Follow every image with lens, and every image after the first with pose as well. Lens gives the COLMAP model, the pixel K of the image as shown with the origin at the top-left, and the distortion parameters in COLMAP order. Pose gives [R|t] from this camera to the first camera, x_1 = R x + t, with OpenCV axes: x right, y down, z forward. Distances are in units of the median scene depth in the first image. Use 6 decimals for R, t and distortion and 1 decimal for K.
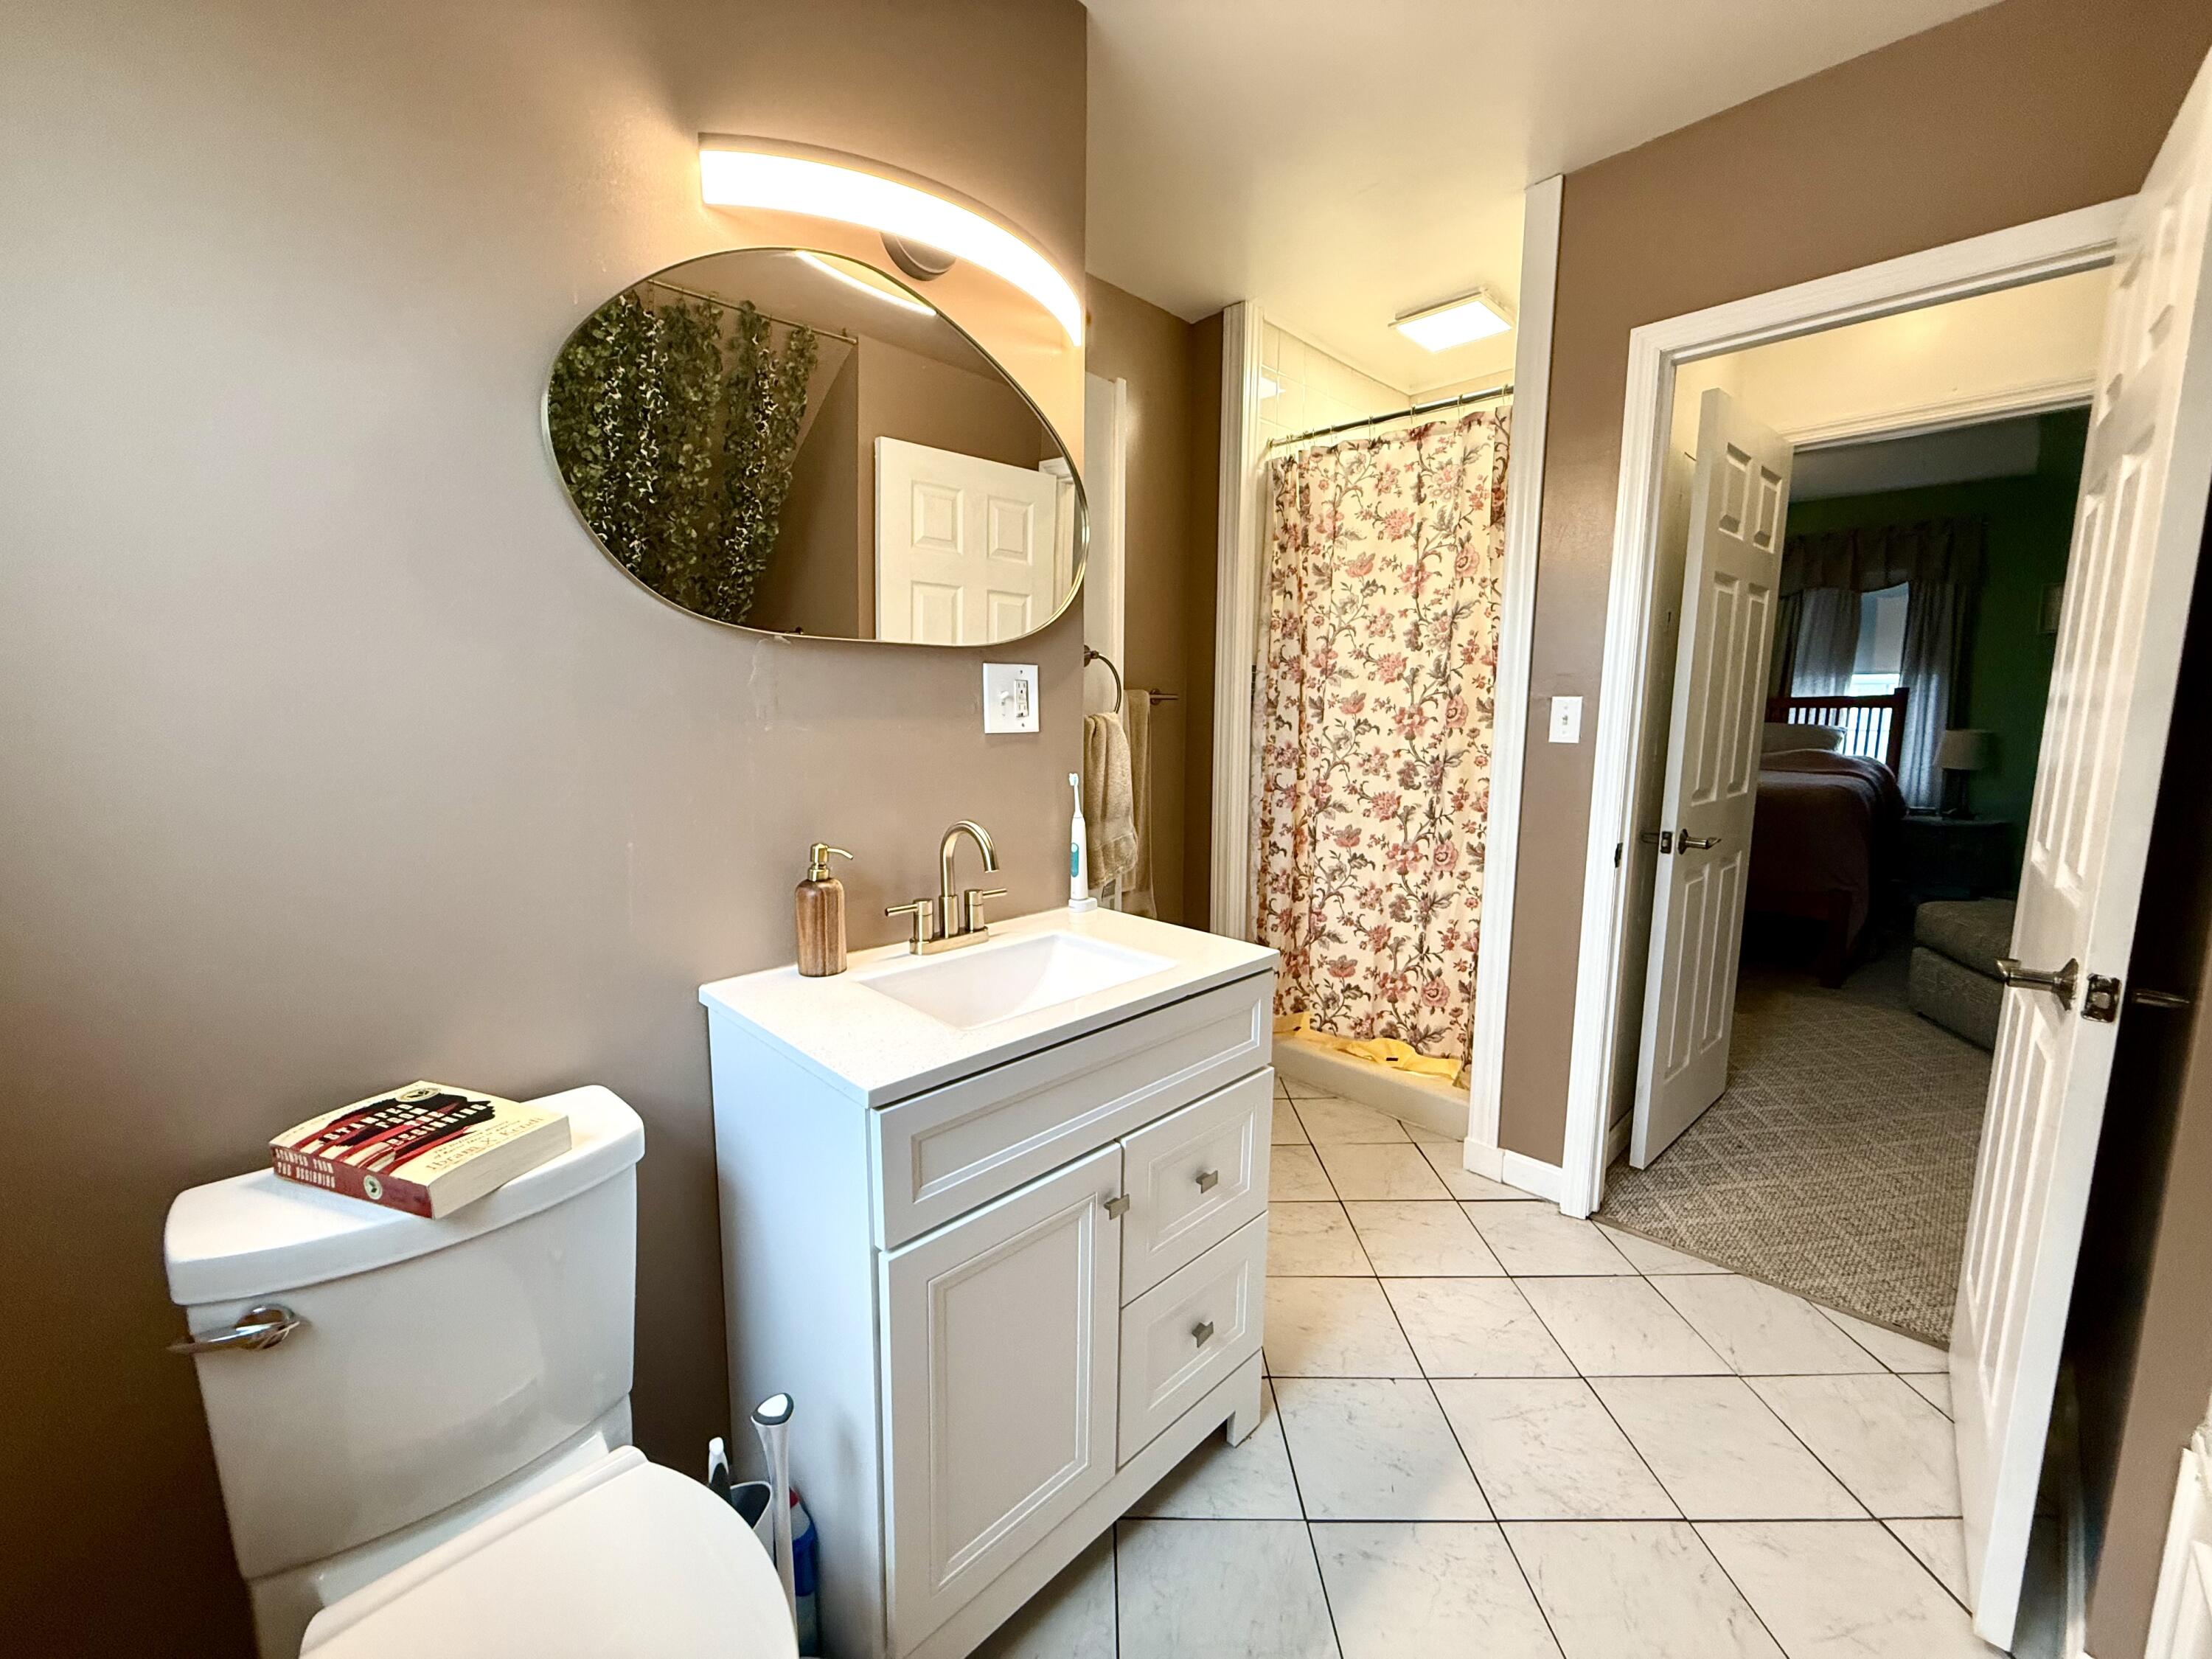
lens RADIAL K [[877.5, 0, 1110.1], [0, 877.5, 824.1], [0, 0, 1]] dist [0.000155, -0.000001]
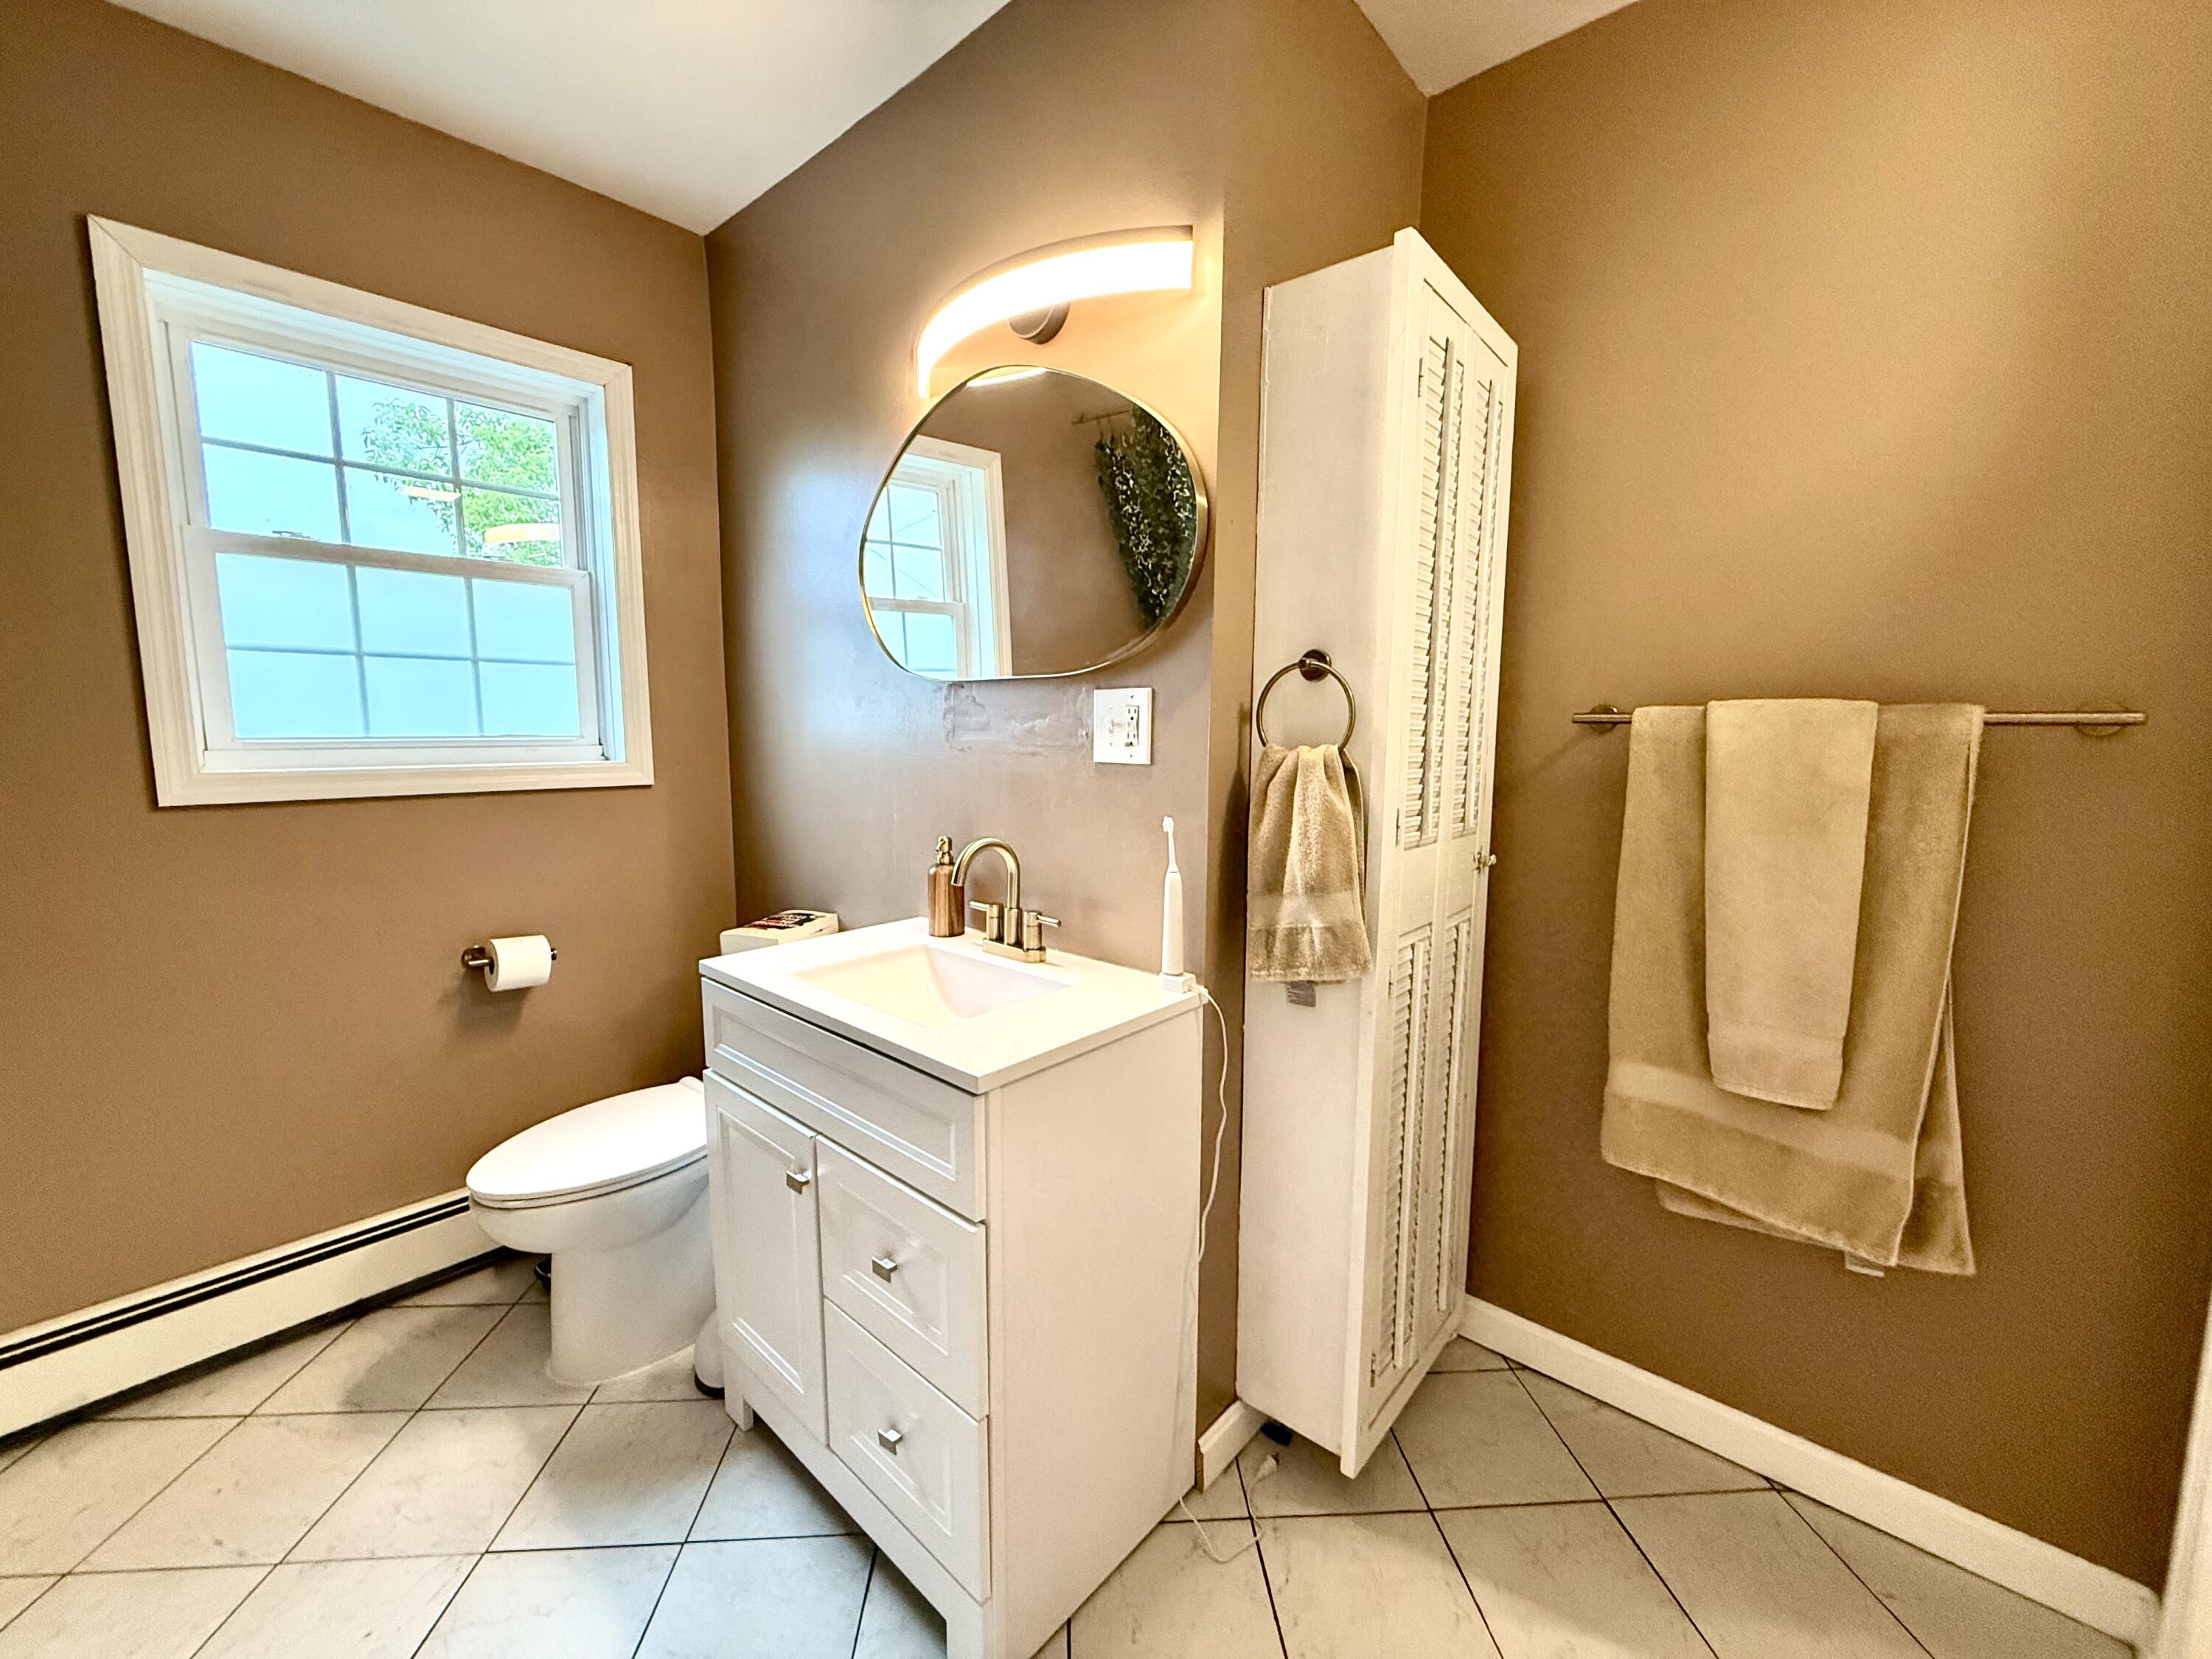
lens RADIAL K [[877.5, 0, 1112.0], [0, 877.5, 822.6], [0, 0, 1]] dist [0.000155, -0.000001]
pose [[0.065182, 0.122732, -0.990297, 0.814792], [-0.137830, 0.984003, 0.112880, -0.147856], [0.988309, 0.129135, 0.081056, 0.945424]]
